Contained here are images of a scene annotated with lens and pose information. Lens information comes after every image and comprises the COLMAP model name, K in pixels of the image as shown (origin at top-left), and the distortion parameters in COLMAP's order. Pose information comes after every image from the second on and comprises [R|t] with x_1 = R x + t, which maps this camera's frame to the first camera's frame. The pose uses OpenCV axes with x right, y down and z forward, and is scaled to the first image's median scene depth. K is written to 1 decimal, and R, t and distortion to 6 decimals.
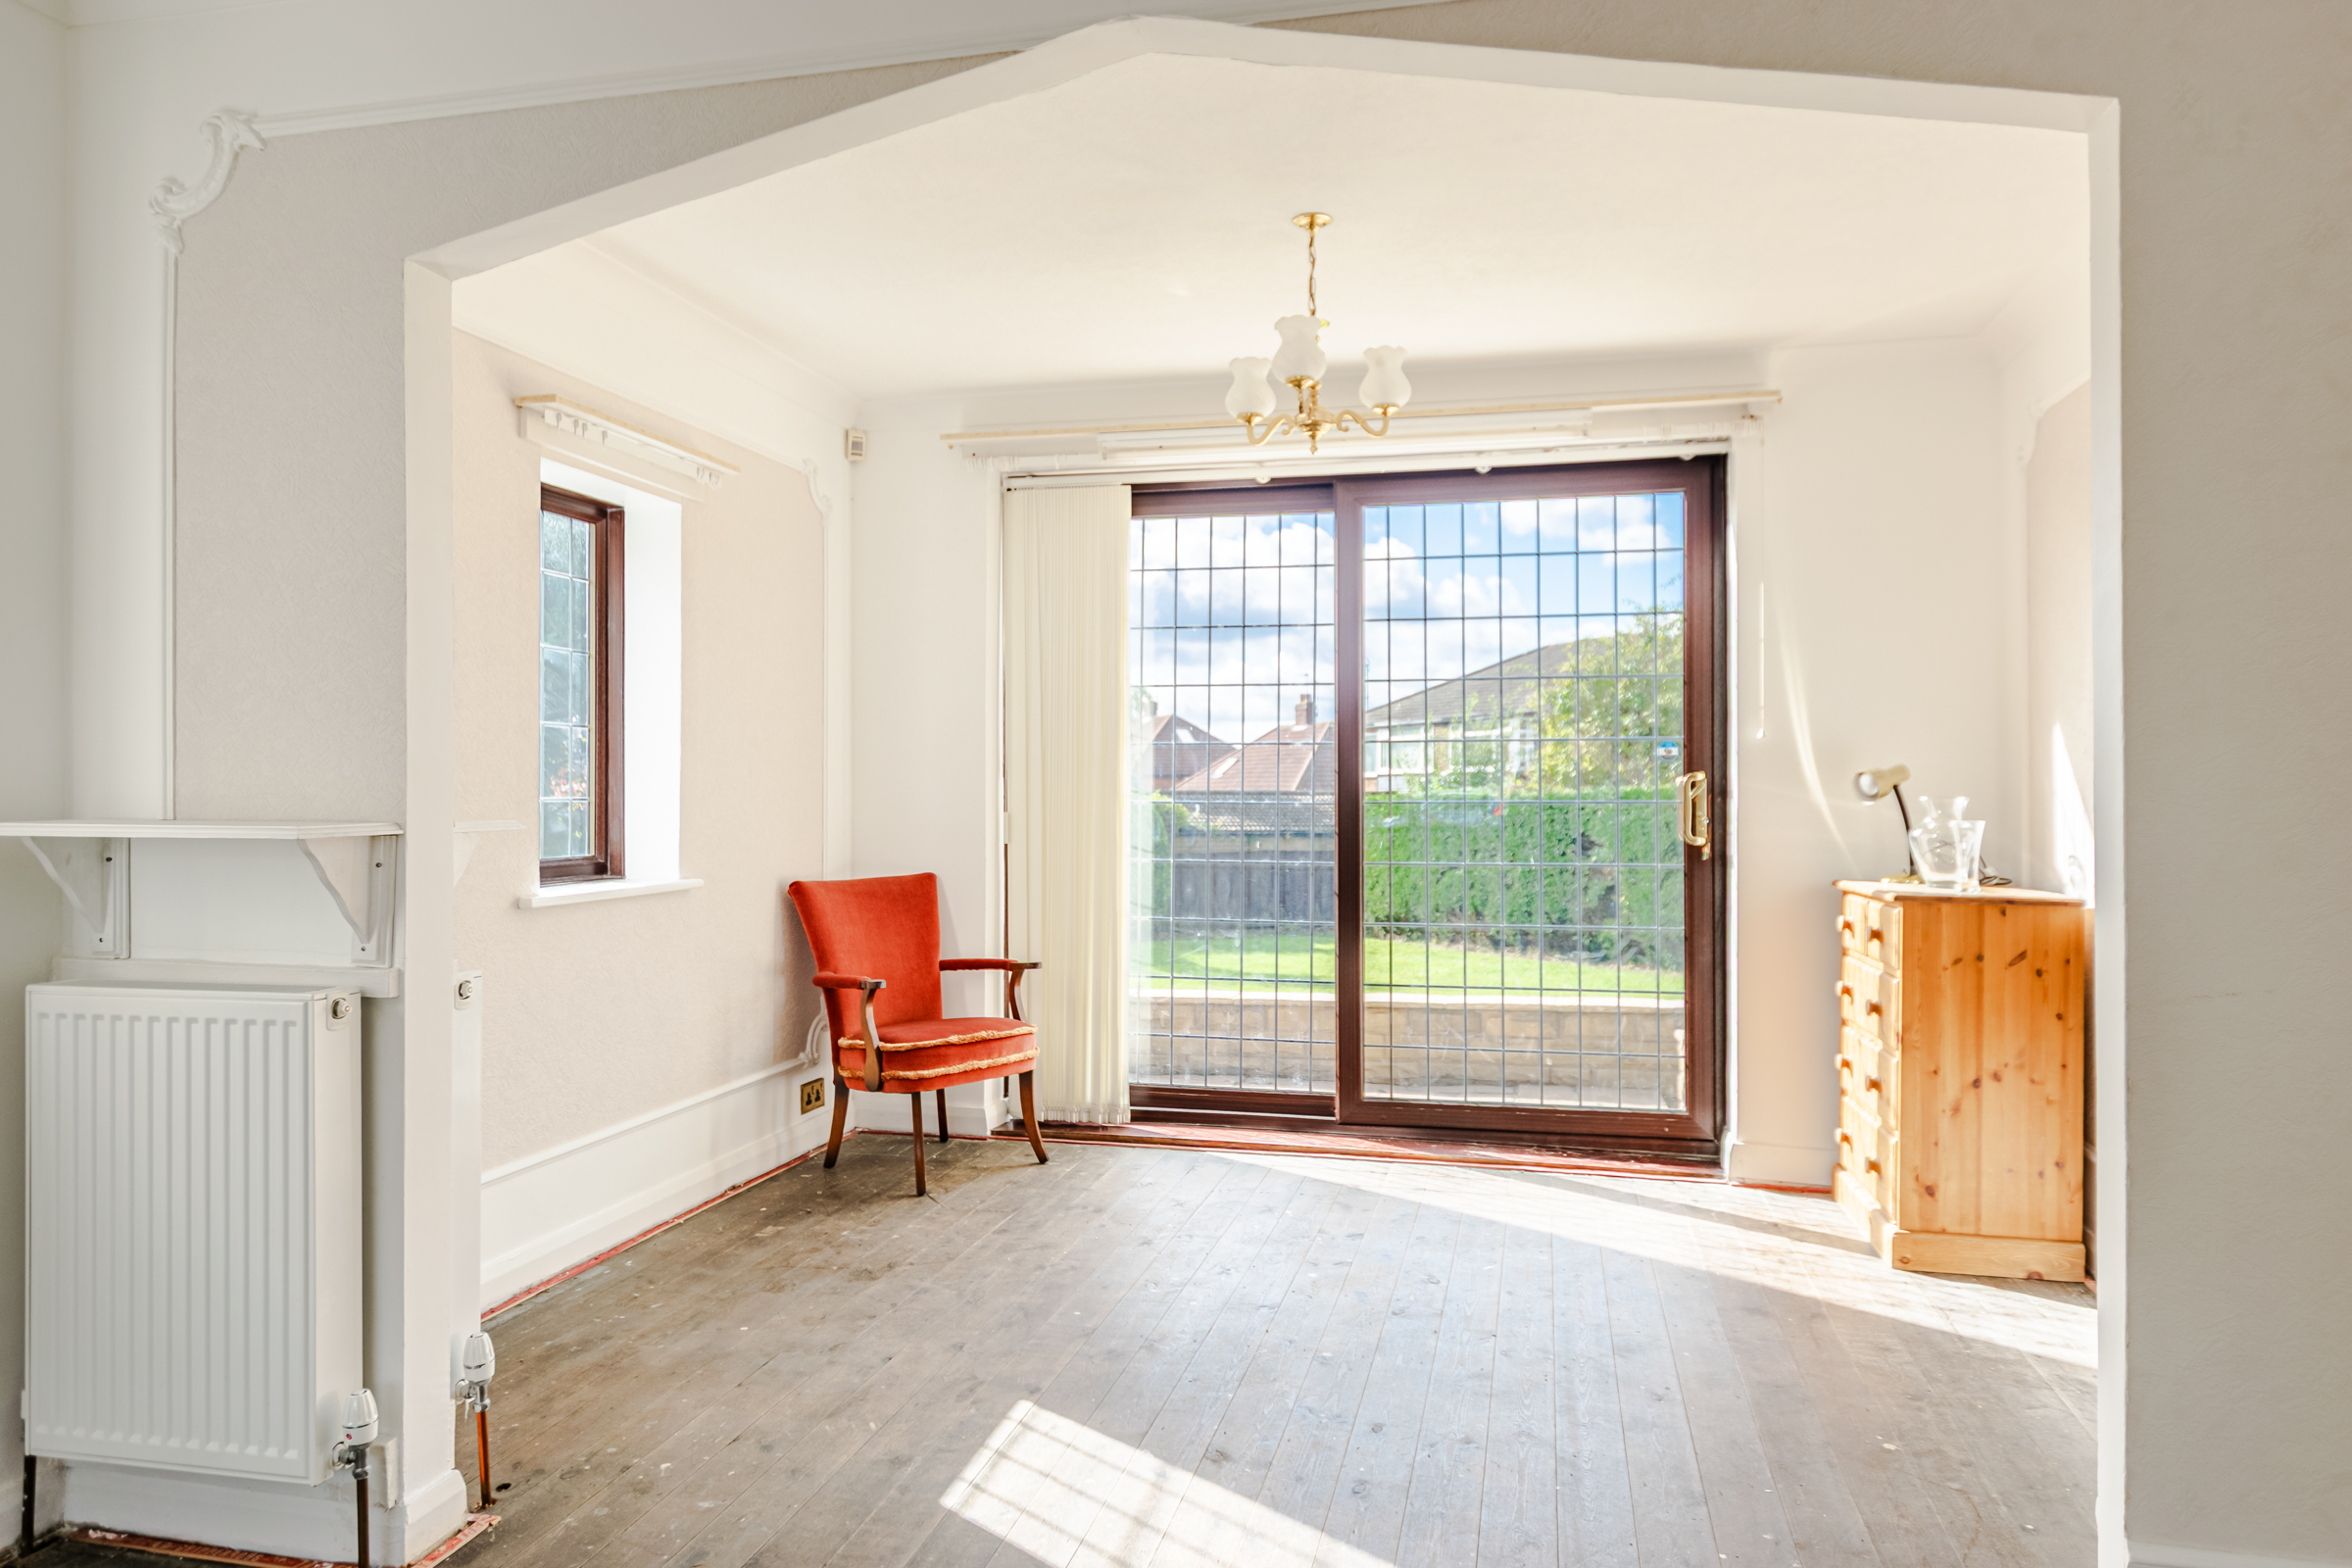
lens RADIAL K [[1523.7, 0, 1198.2], [0, 1523.7, 788.7], [0, 0, 1]] dist [-0.003736, -0.000841]
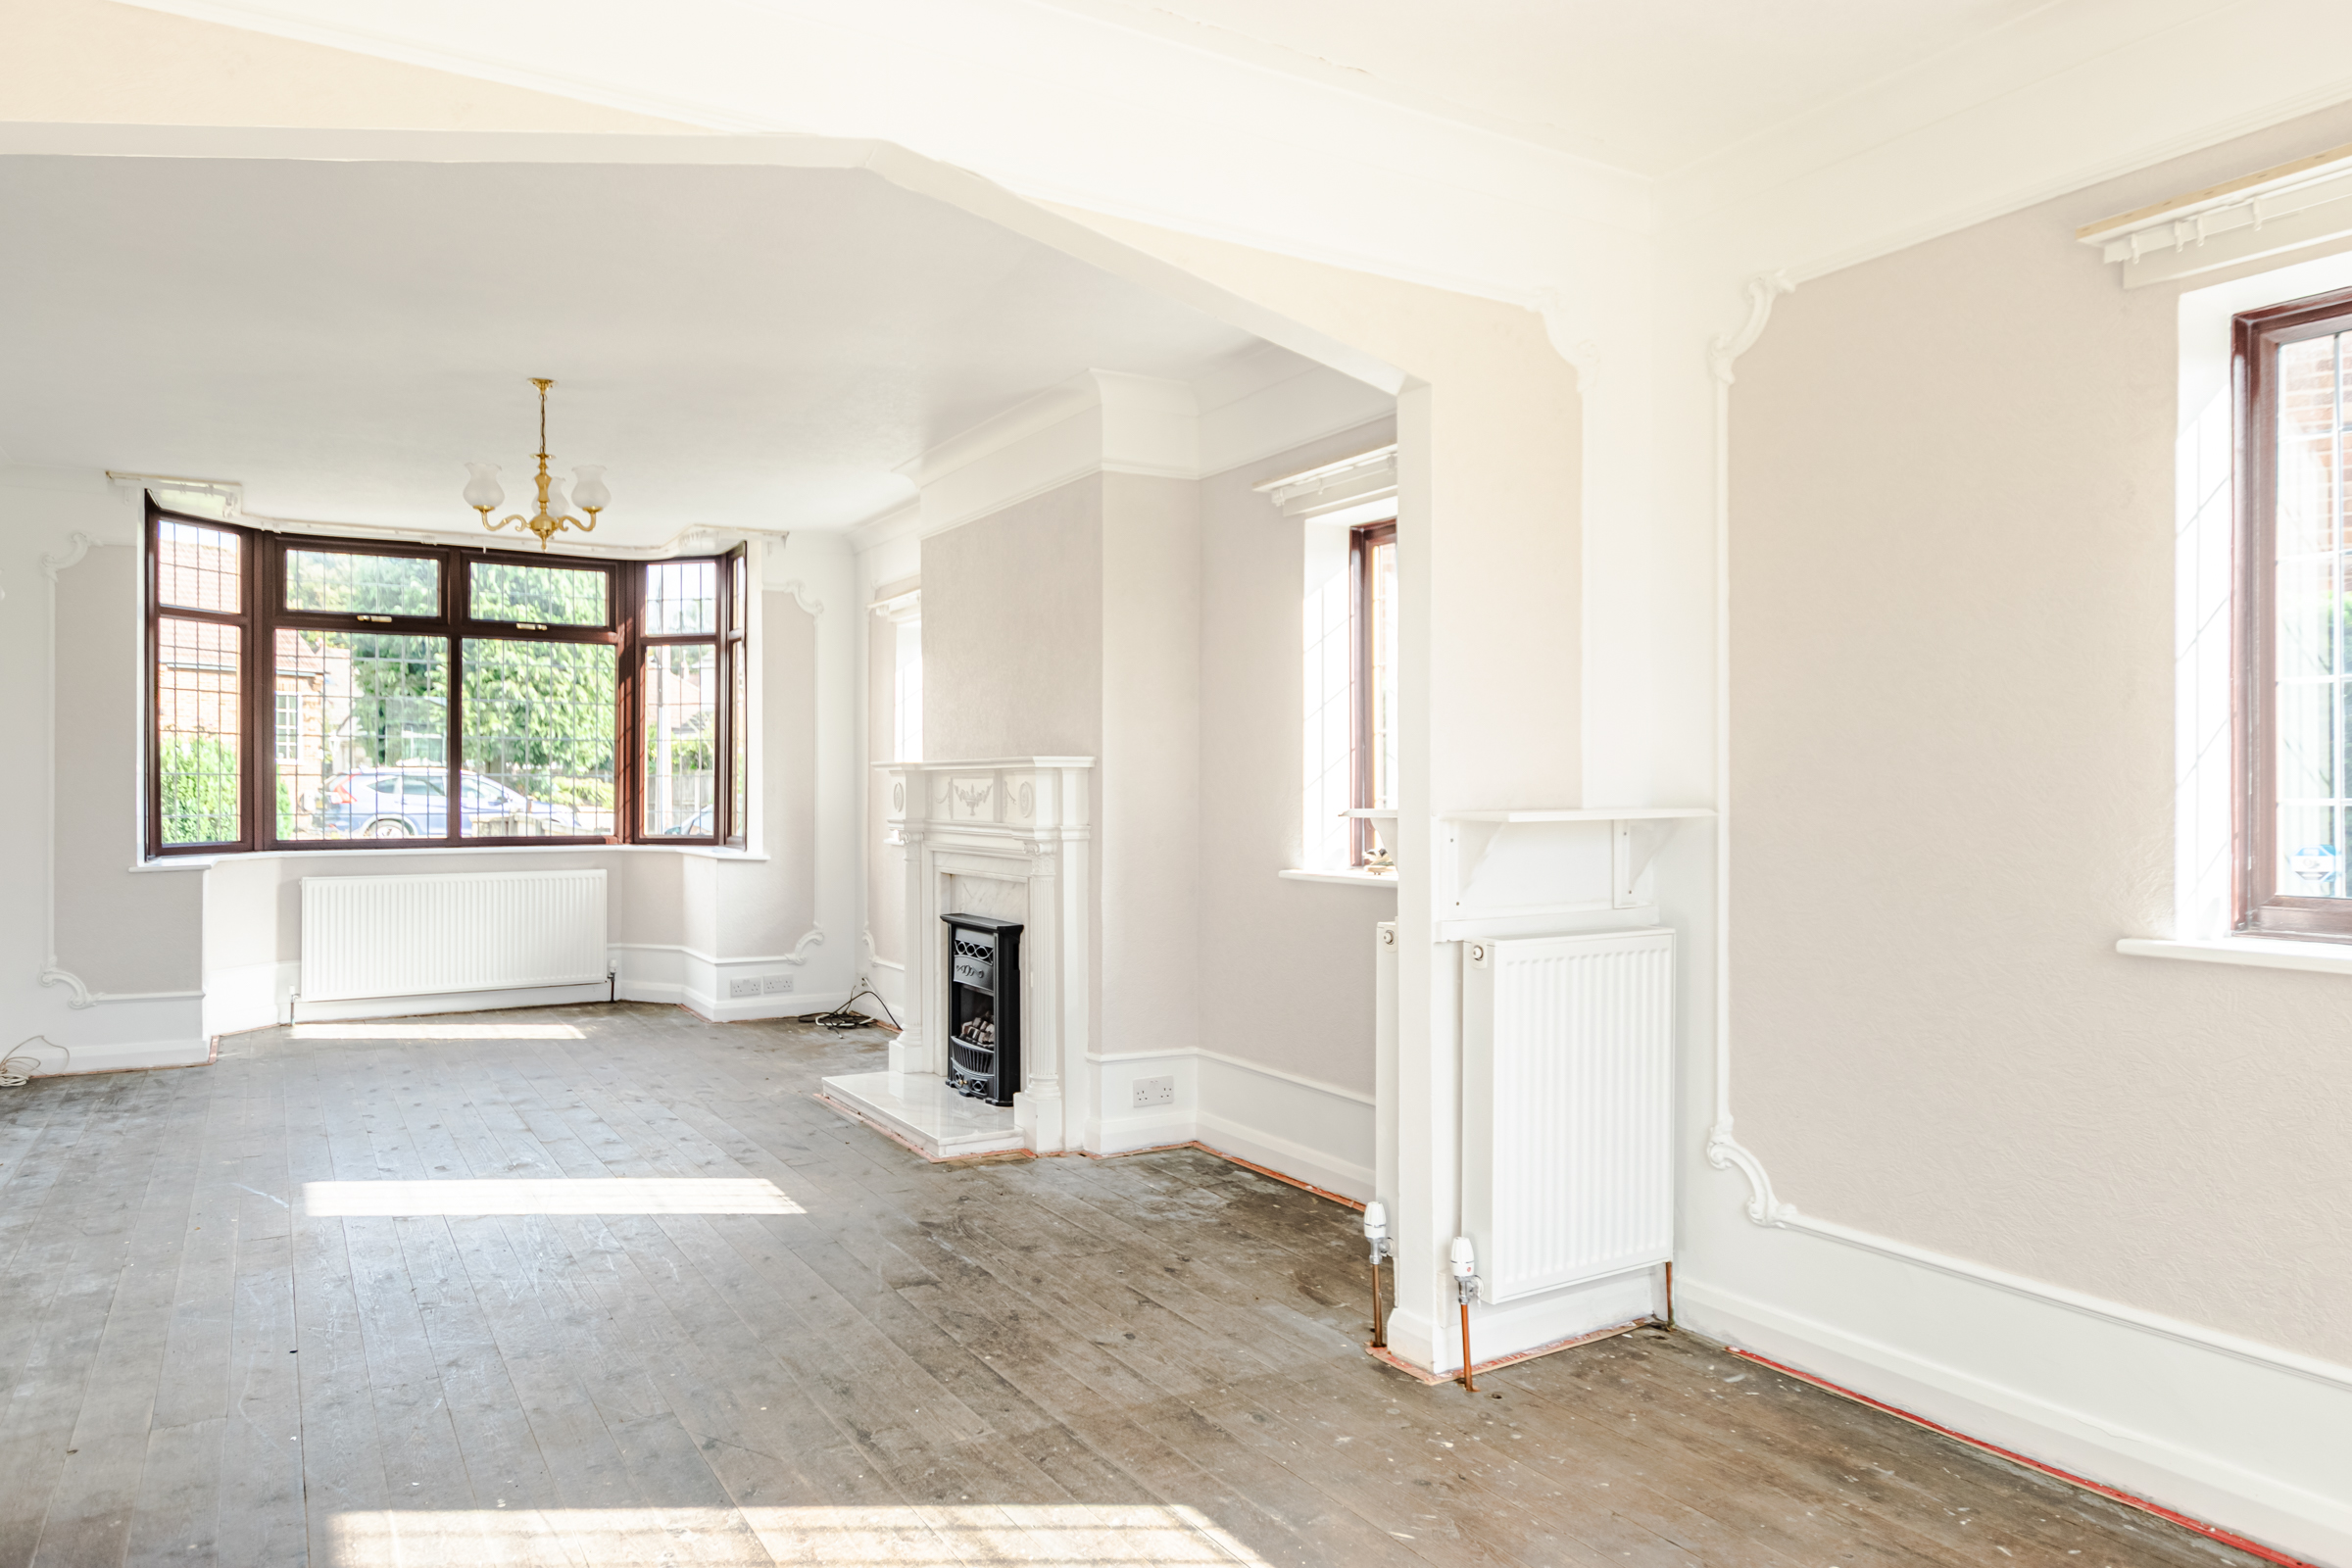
lens RADIAL K [[1523.7, 0, 1192.1], [0, 1523.7, 787.0], [0, 0, 1]] dist [-0.003736, -0.000841]
pose [[-0.716885, 0.004989, -0.697174, 0.259965], [0.001468, 0.999983, 0.005646, -0.003837], [0.697190, 0.003025, -0.716880, 0.854327]]
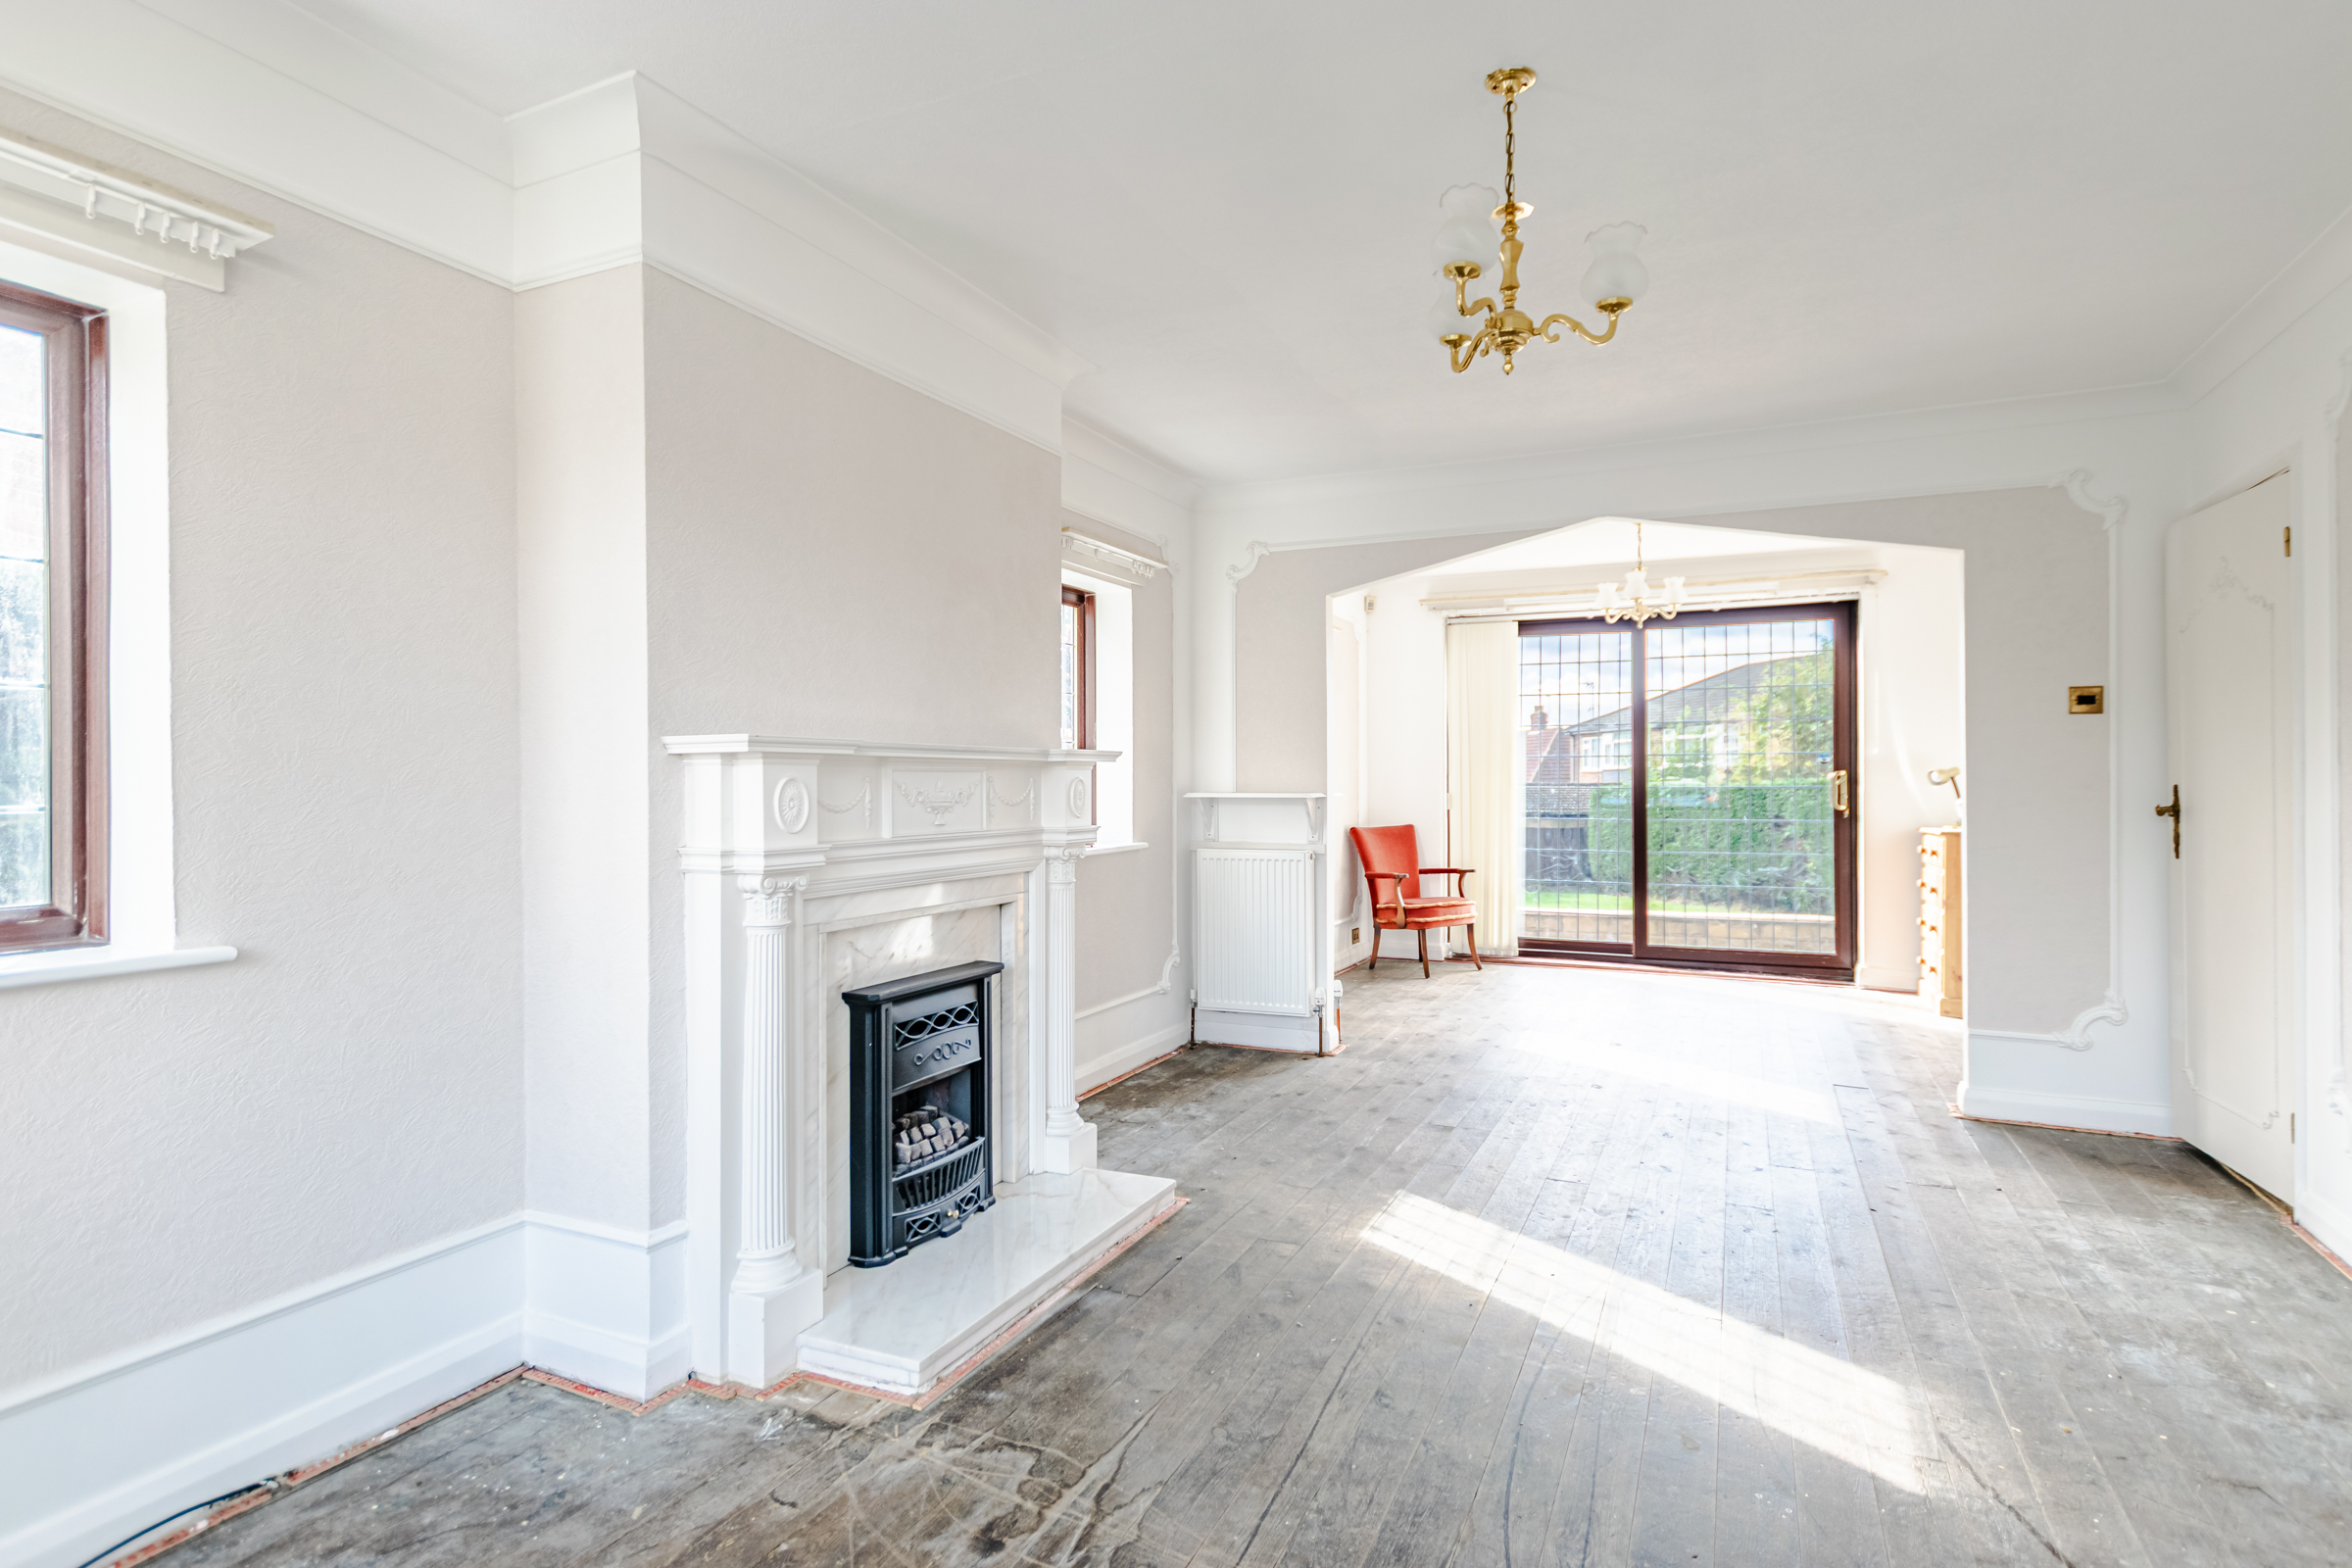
lens RADIAL K [[1231.4, 0, 1177.3], [0, 1231.4, 776.3], [0, 0, 1]] dist [0.005428, 0.001186]
pose [[0.978659, -0.001622, -0.205485, -0.149515], [0.000963, 0.999994, -0.003307, -0.000006], [0.205489, 0.003039, 0.978655, -0.614527]]
